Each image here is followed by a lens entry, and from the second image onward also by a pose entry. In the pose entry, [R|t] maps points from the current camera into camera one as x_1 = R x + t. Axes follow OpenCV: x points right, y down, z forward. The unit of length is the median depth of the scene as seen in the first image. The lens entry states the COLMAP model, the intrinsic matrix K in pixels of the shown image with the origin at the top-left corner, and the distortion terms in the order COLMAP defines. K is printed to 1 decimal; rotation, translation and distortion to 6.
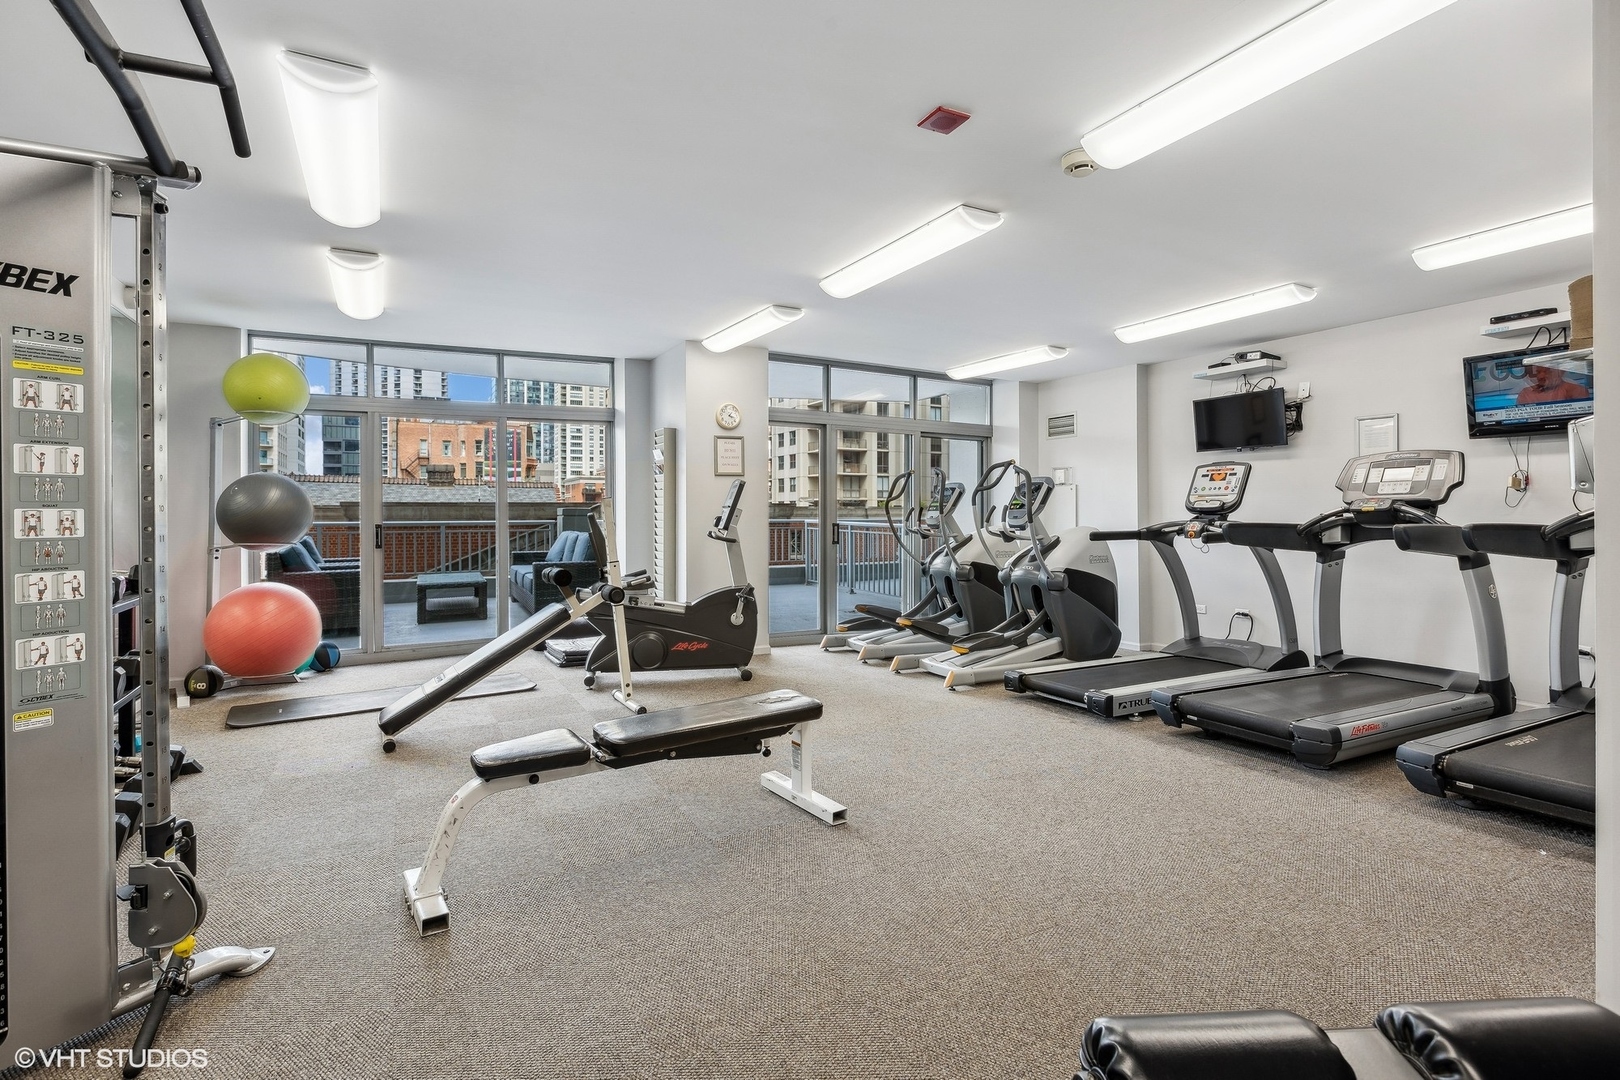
lens RADIAL K [[753.7, 0, 810.0], [0, 753.7, 540.0], [0, 0, 1]] dist [-0.000534, -0.000001]
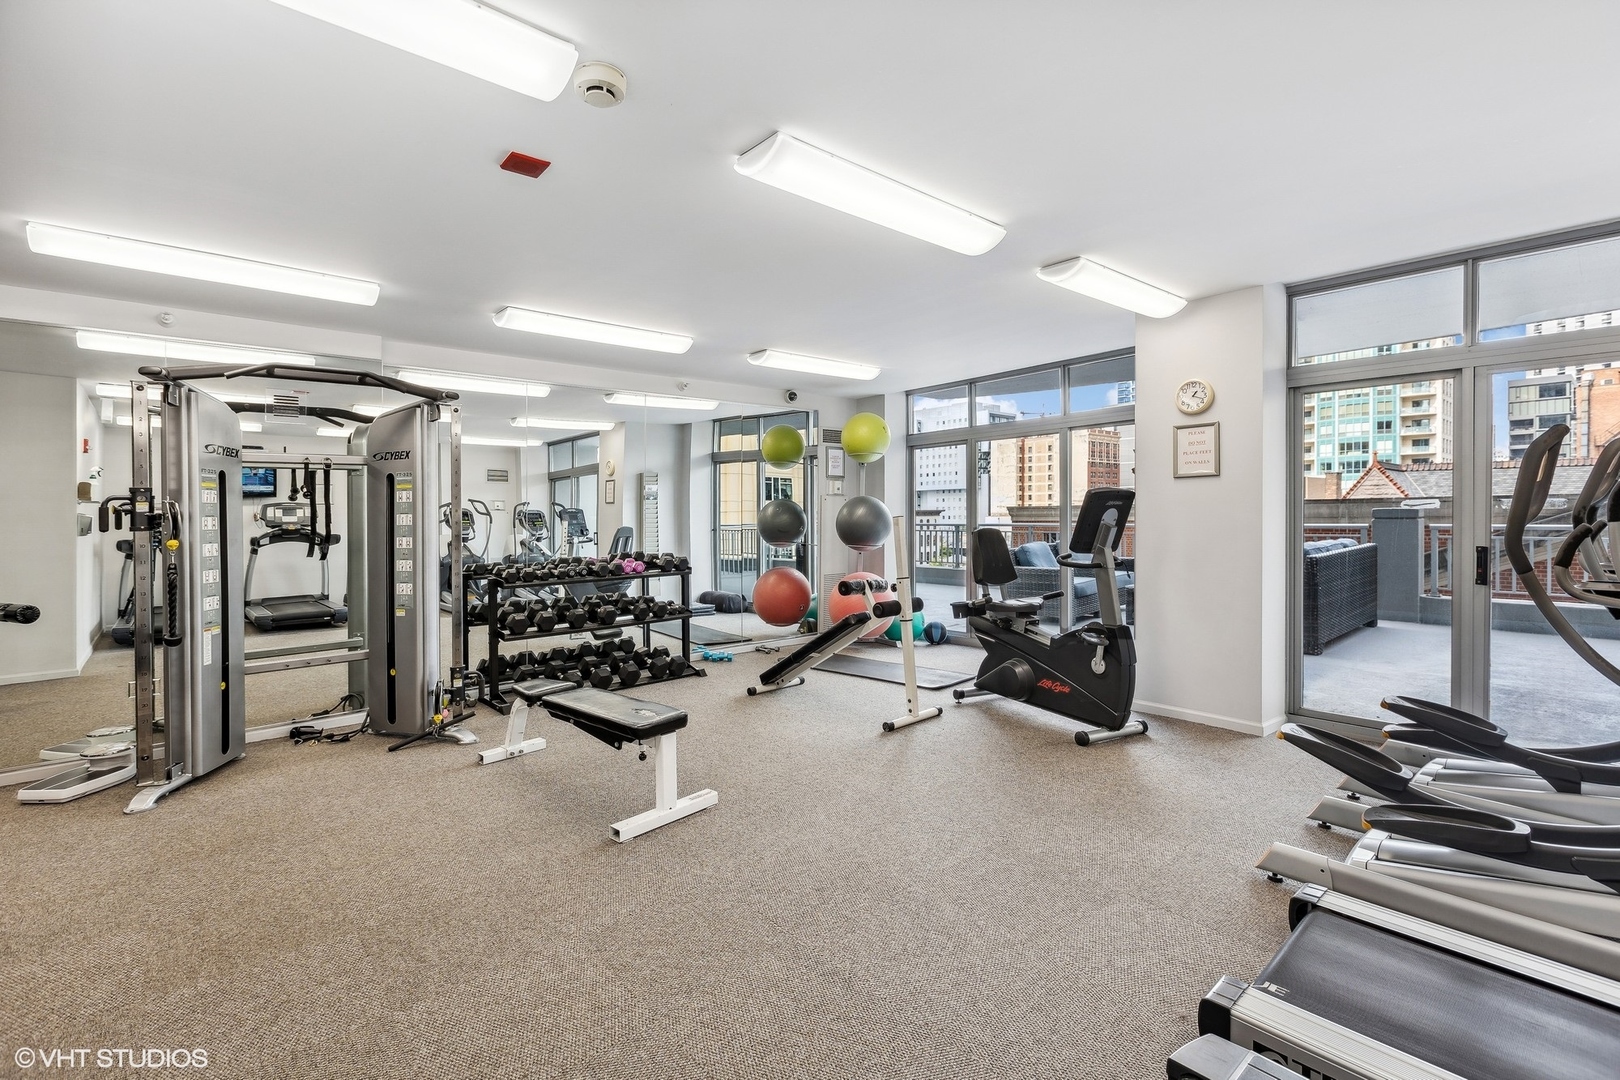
lens RADIAL K [[729.7, 0, 809.1], [0, 729.7, 529.0], [0, 0, 1]] dist [0.000668, 0.000086]
pose [[0.239203, 0.020871, -0.970745, 0.570922], [-0.021987, 0.999629, 0.016074, -0.043604], [0.970721, 0.017498, 0.239573, 0.530733]]
